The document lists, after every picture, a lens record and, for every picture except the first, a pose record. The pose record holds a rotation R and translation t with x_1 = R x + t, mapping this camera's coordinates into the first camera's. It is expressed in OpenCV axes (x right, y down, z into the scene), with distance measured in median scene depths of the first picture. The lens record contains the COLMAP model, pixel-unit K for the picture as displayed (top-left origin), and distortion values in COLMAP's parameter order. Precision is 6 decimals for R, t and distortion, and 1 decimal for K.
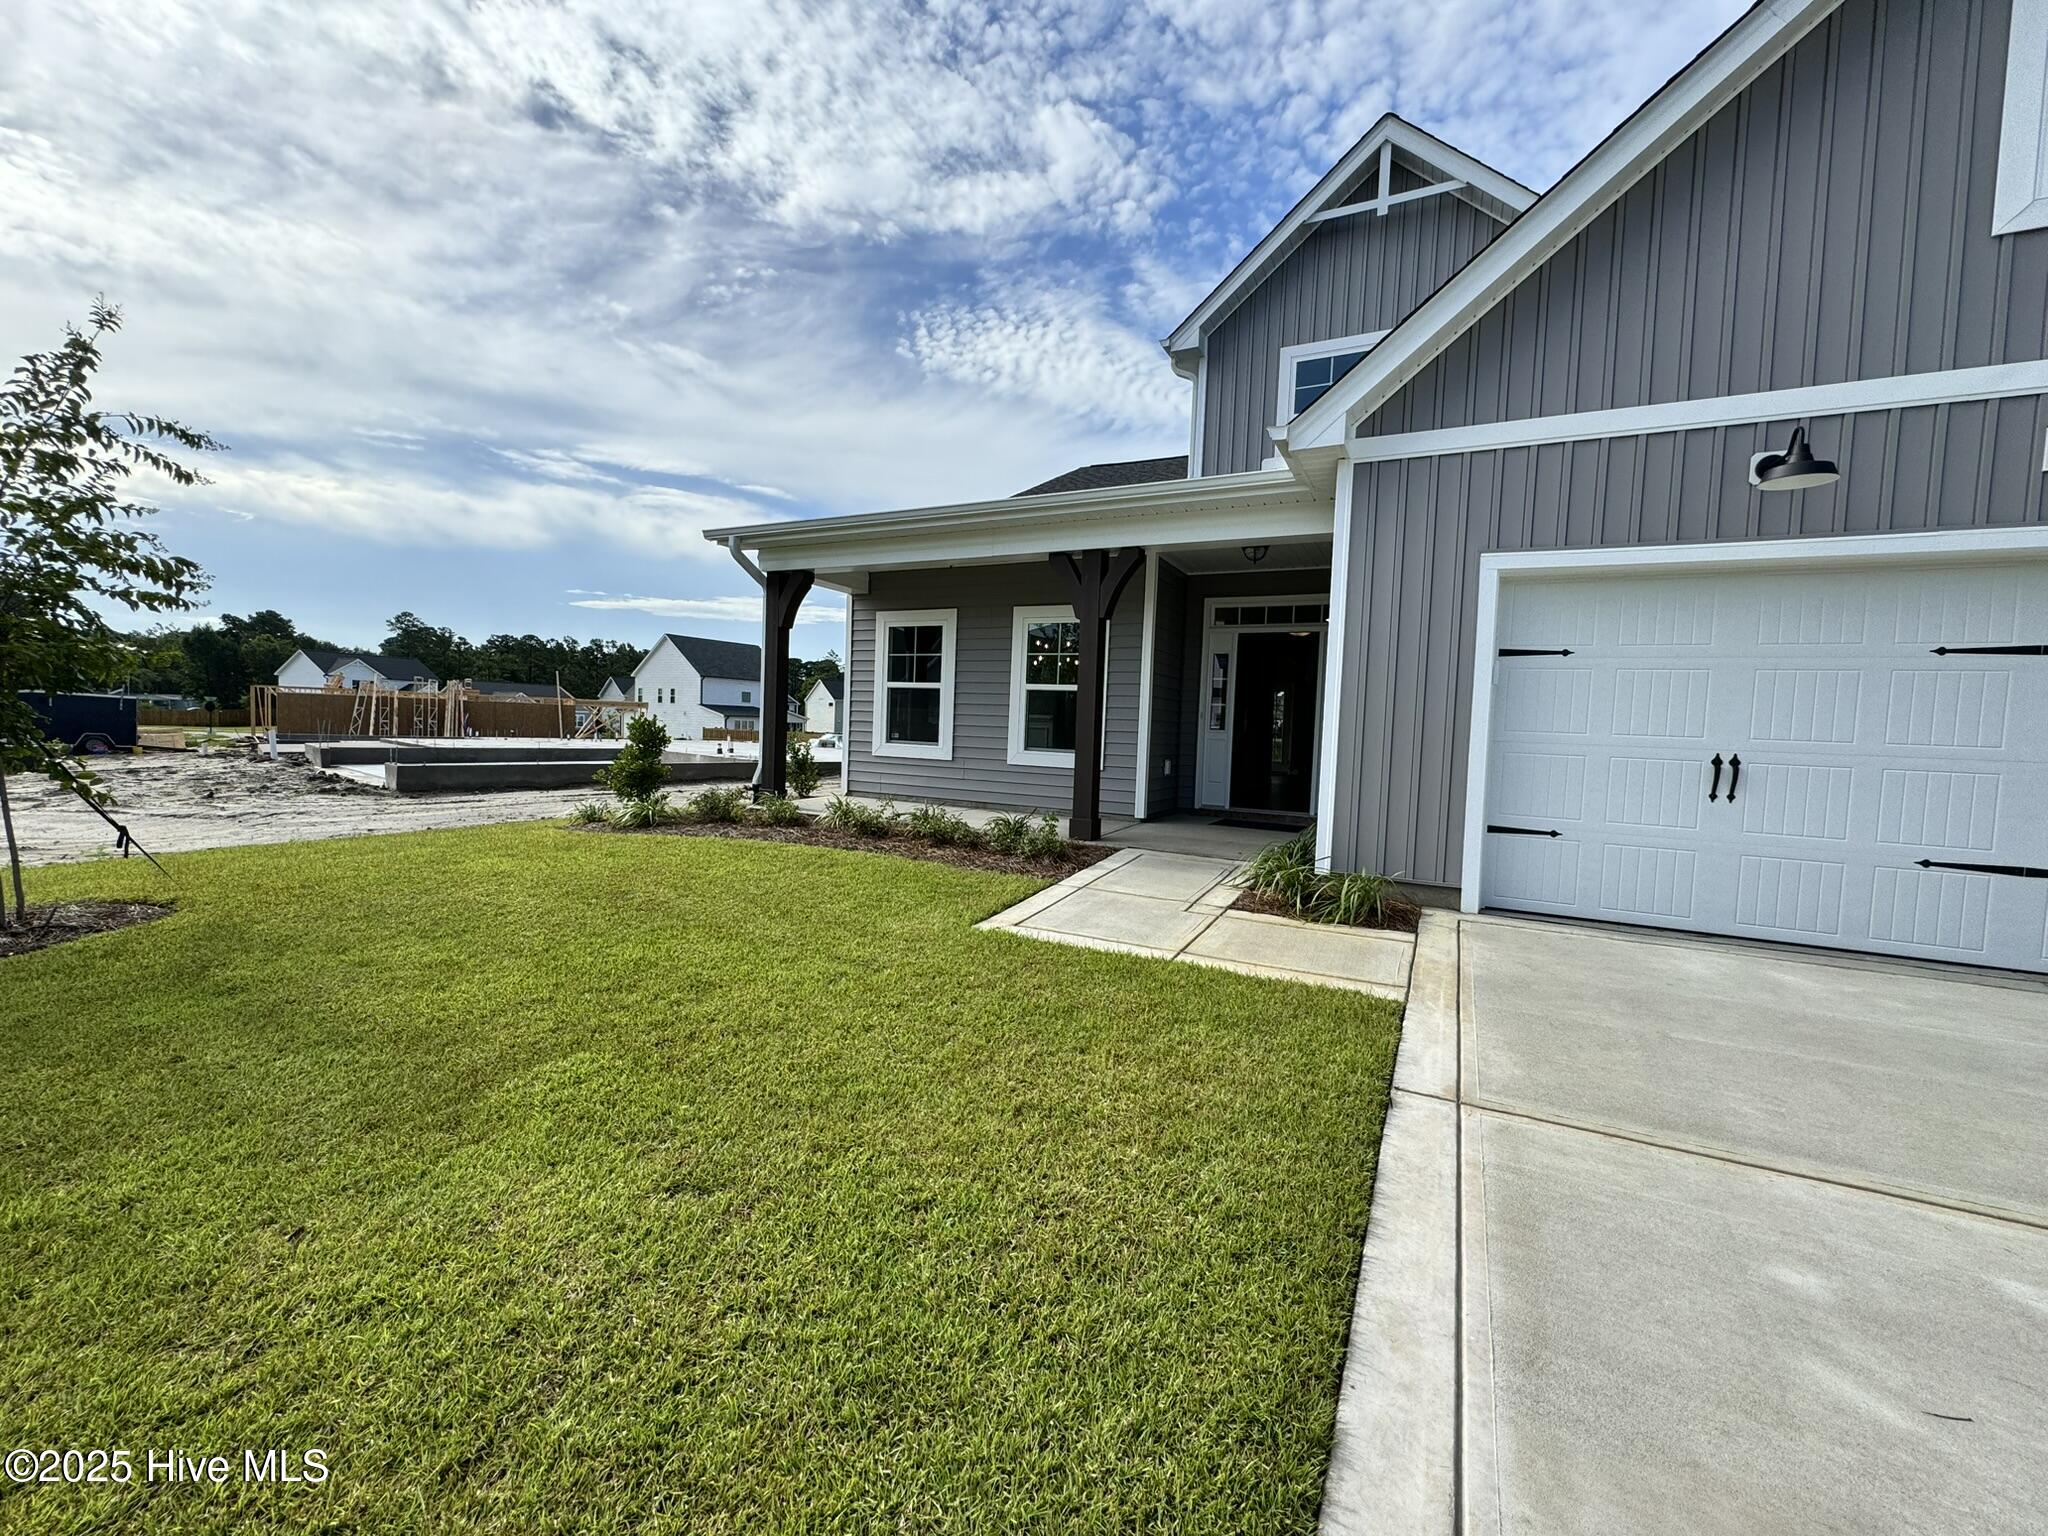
lens RADIAL K [[816.4, 0, 1024.0], [0, 816.4, 768.0], [0, 0, 1]] dist [-0.001555, 0.000007]
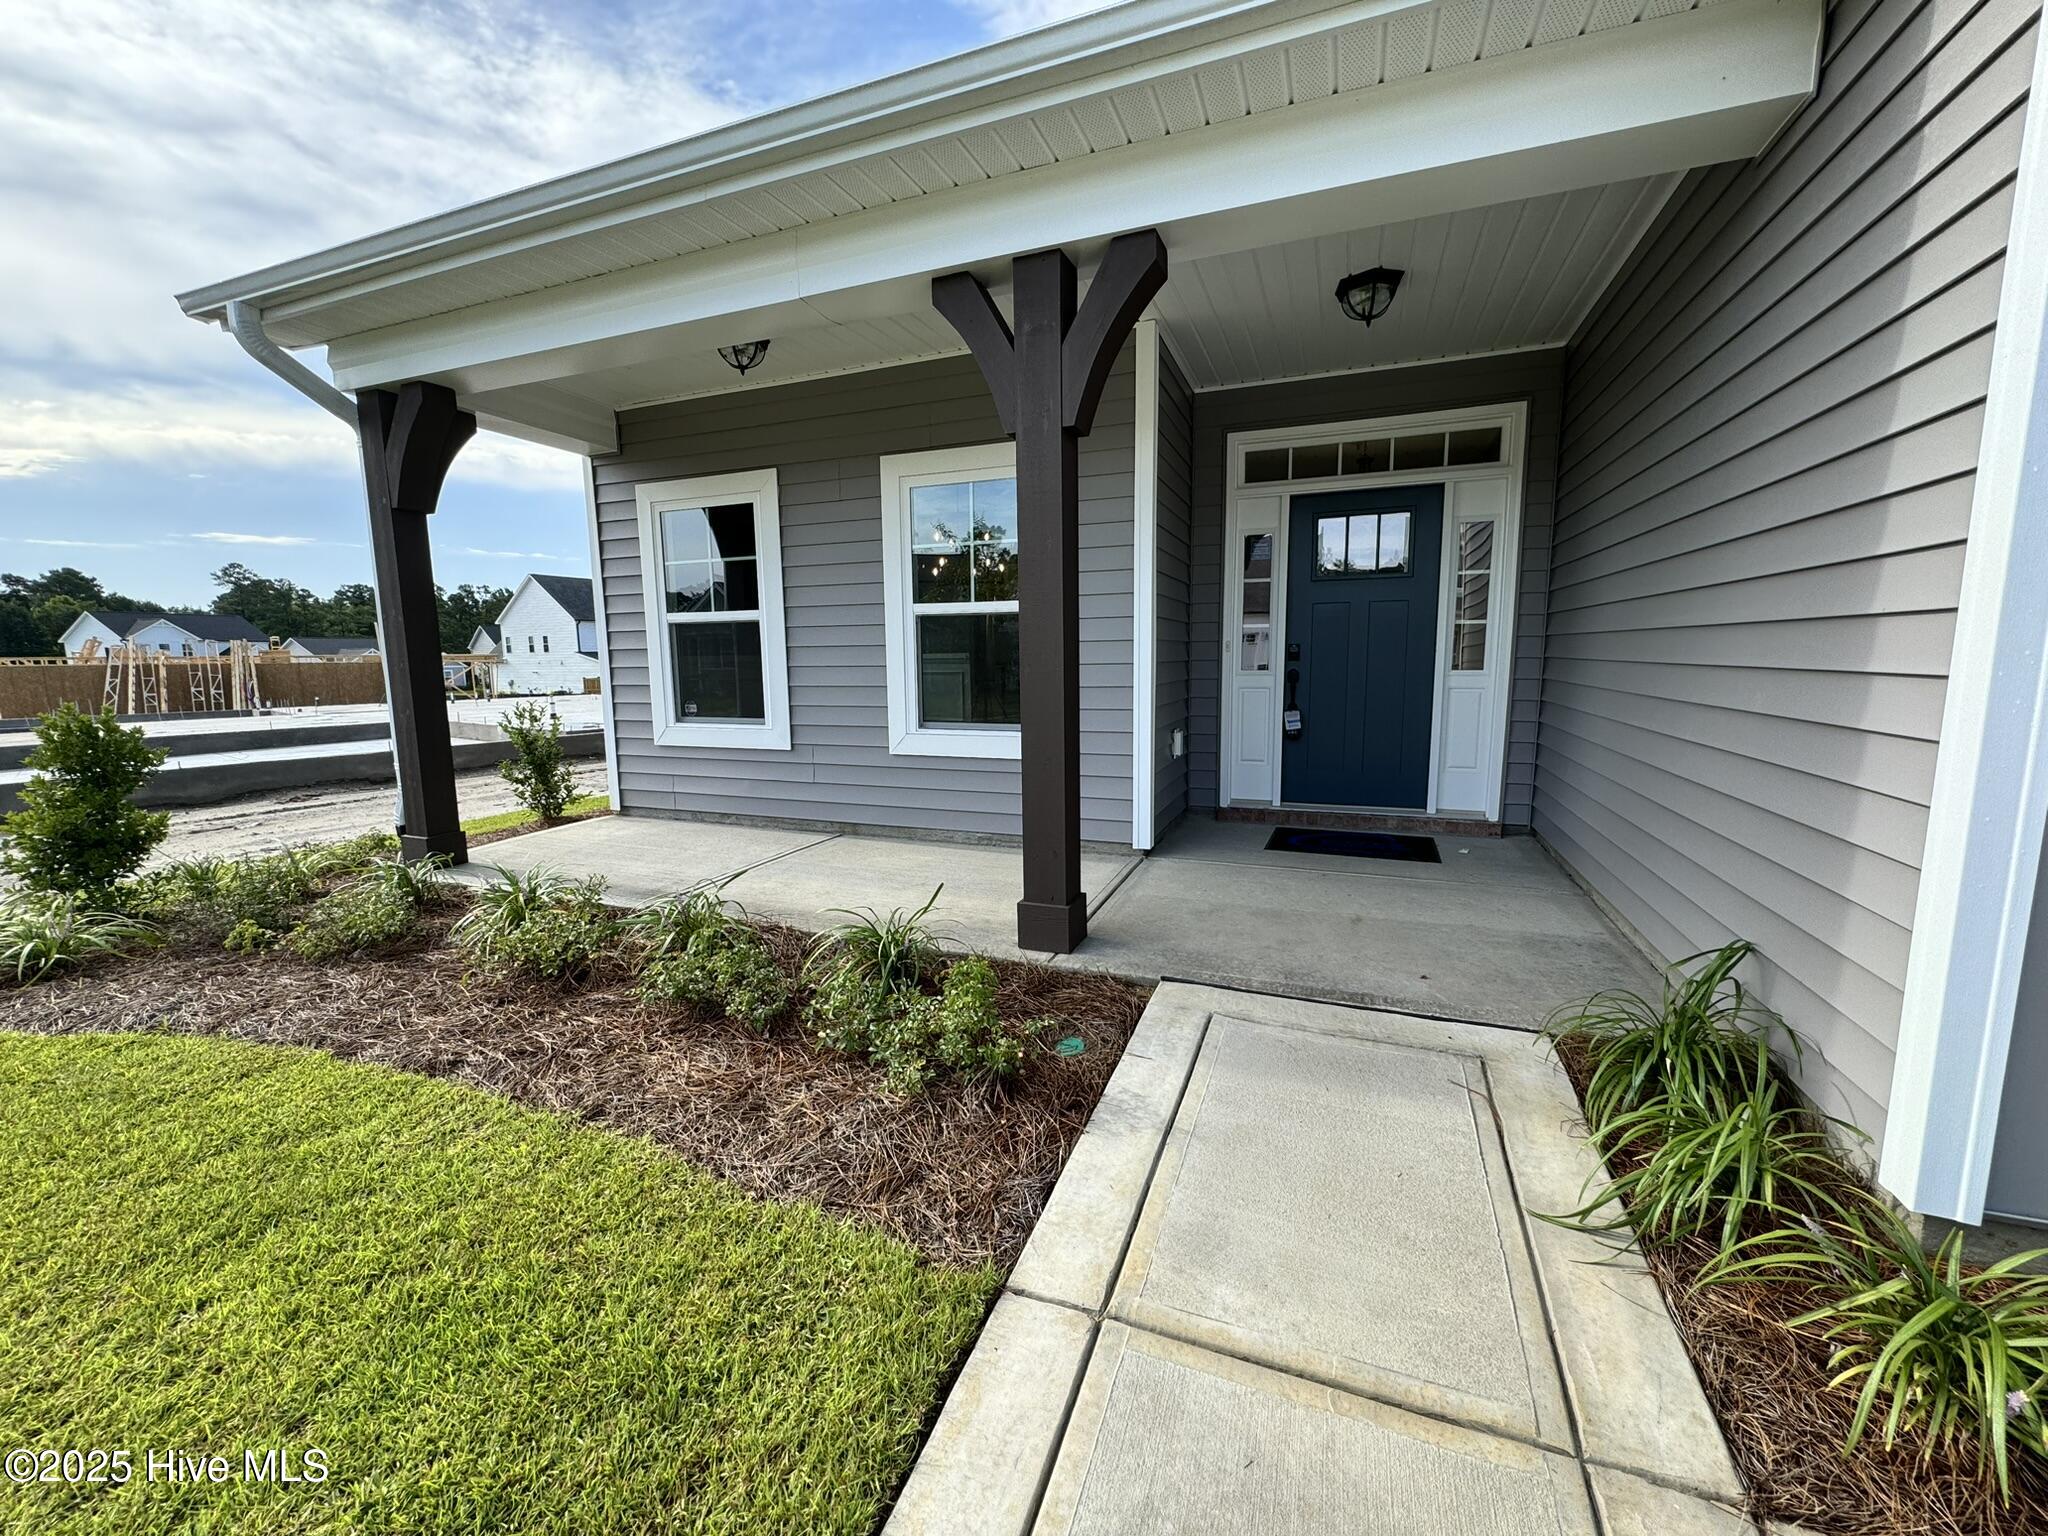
lens RADIAL K [[818.3, 0, 1024.0], [0, 818.3, 768.0], [0, 0, 1]] dist [-0.002319, -0.000405]
pose [[0.994041, -0.063297, 0.088742, 0.018542], [0.055345, 0.994459, 0.089381, -0.037353], [-0.093908, -0.083937, 0.992036, 0.421736]]
